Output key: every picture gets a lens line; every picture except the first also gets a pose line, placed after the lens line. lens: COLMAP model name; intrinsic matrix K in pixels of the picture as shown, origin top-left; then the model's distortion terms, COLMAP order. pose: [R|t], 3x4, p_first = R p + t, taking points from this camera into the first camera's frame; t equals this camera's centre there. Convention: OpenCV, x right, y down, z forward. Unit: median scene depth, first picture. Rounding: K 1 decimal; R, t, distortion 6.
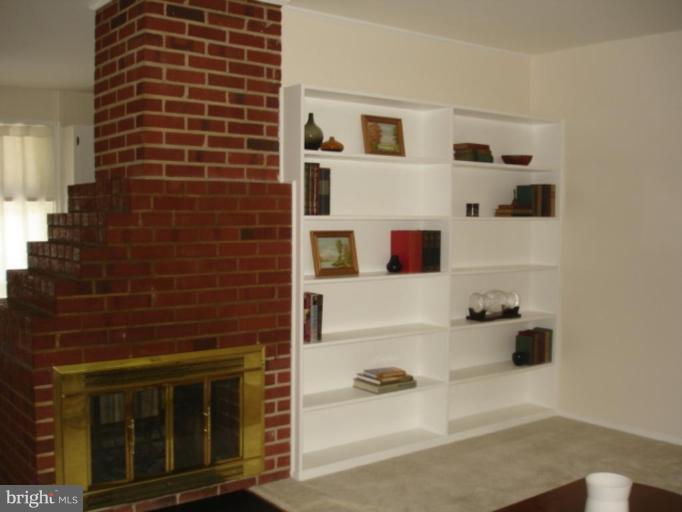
lens RADIAL K [[762.5, 0, 341.0], [0, 762.5, 256.0], [0, 0, 1]] dist [-0.076283, -0.072780]
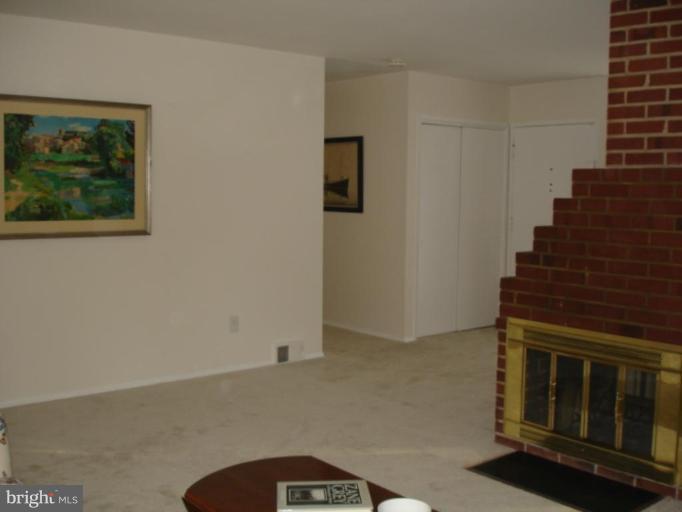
lens RADIAL K [[762.5, 0, 341.0], [0, 762.5, 256.0], [0, 0, 1]] dist [-0.076283, -0.072780]
pose [[0.043250, 0.080712, -0.995799, 0.789886], [-0.068899, 0.994599, 0.077623, -0.033536], [0.996686, 0.065253, 0.048577, 0.566289]]
